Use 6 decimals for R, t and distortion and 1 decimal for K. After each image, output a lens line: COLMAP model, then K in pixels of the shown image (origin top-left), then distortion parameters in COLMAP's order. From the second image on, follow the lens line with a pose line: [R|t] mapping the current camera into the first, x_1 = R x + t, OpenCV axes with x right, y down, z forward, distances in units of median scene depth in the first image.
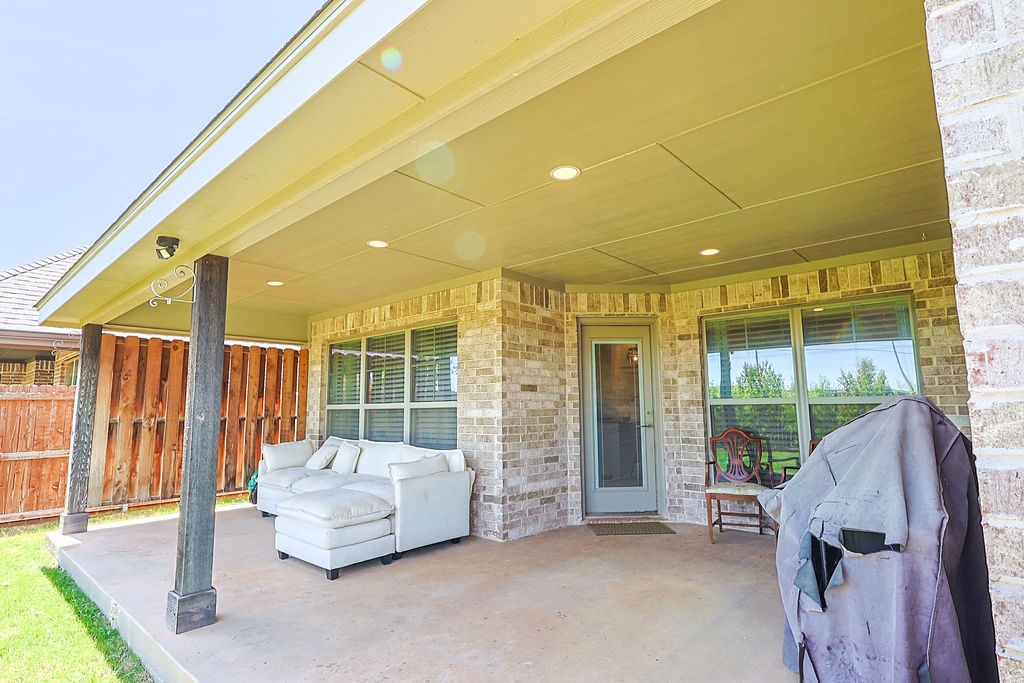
lens RADIAL K [[506.3, 0, 512.0], [0, 506.3, 341.5], [0, 0, 1]] dist [0.000846, 0.000116]
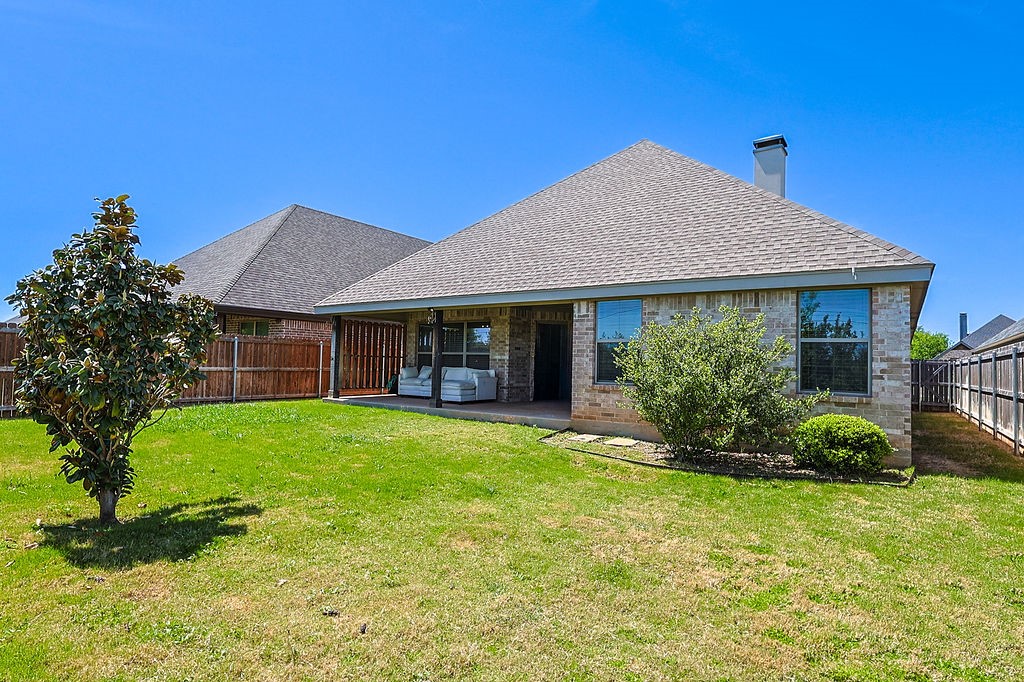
lens RADIAL K [[476.4, 0, 512.0], [0, 476.4, 341.0], [0, 0, 1]] dist [-0.000056, -0.000005]
pose [[0.992714, 0.041834, 0.113003, -0.286928], [-0.051471, 0.995156, 0.083756, -0.159605], [-0.108951, -0.088963, 0.990058, -1.506631]]
